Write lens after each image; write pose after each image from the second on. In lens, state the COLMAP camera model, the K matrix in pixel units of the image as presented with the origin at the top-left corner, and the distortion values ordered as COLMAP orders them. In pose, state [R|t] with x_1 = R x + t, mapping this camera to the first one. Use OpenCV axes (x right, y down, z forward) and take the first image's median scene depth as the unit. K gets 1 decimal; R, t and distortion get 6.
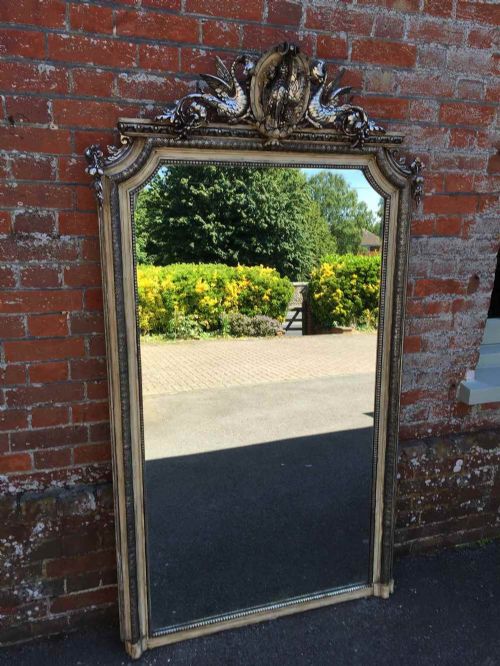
lens RADIAL K [[589.1, 0, 258.2], [0, 589.1, 351.5], [0, 0, 1]] dist [0.094858, -0.115370]
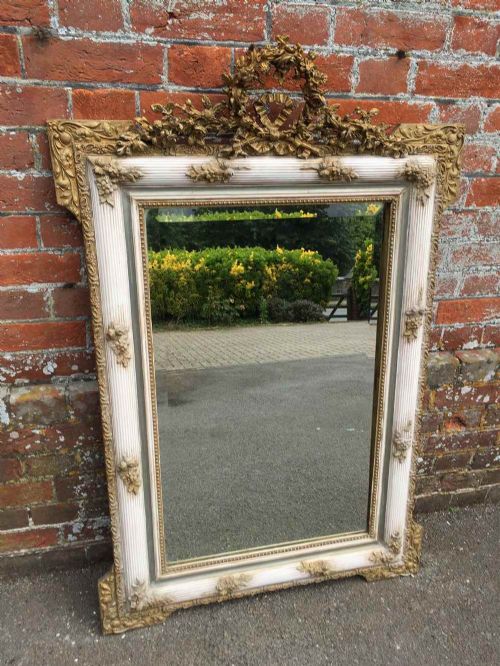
lens RADIAL K [[589.5, 0, 264.7], [0, 589.5, 352.9], [0, 0, 1]] dist [0.048958, -0.011907]
pose [[0.995024, 0.068706, -0.072156, 0.039703], [-0.052656, 0.977432, 0.204581, 0.042566], [0.084584, -0.199763, 0.976187, 0.391613]]
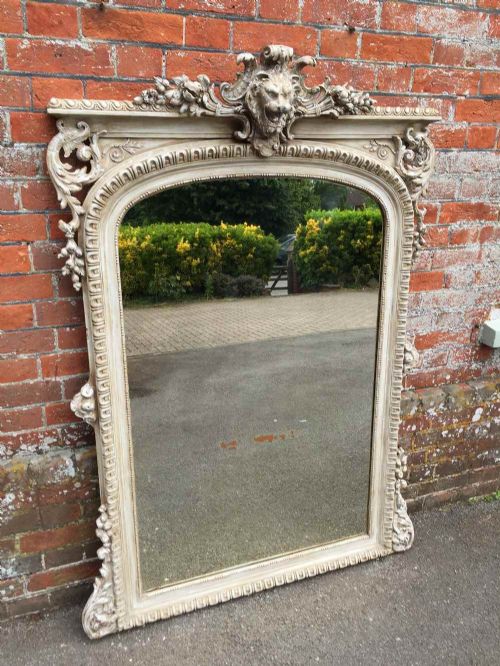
lens RADIAL K [[589.1, 0, 258.2], [0, 589.1, 351.5], [0, 0, 1]] dist [0.094858, -0.115370]
pose [[0.999158, -0.016760, 0.037439, -0.035350], [0.013181, 0.995496, 0.093885, 0.007869], [-0.038844, -0.093313, 0.994879, 0.142195]]
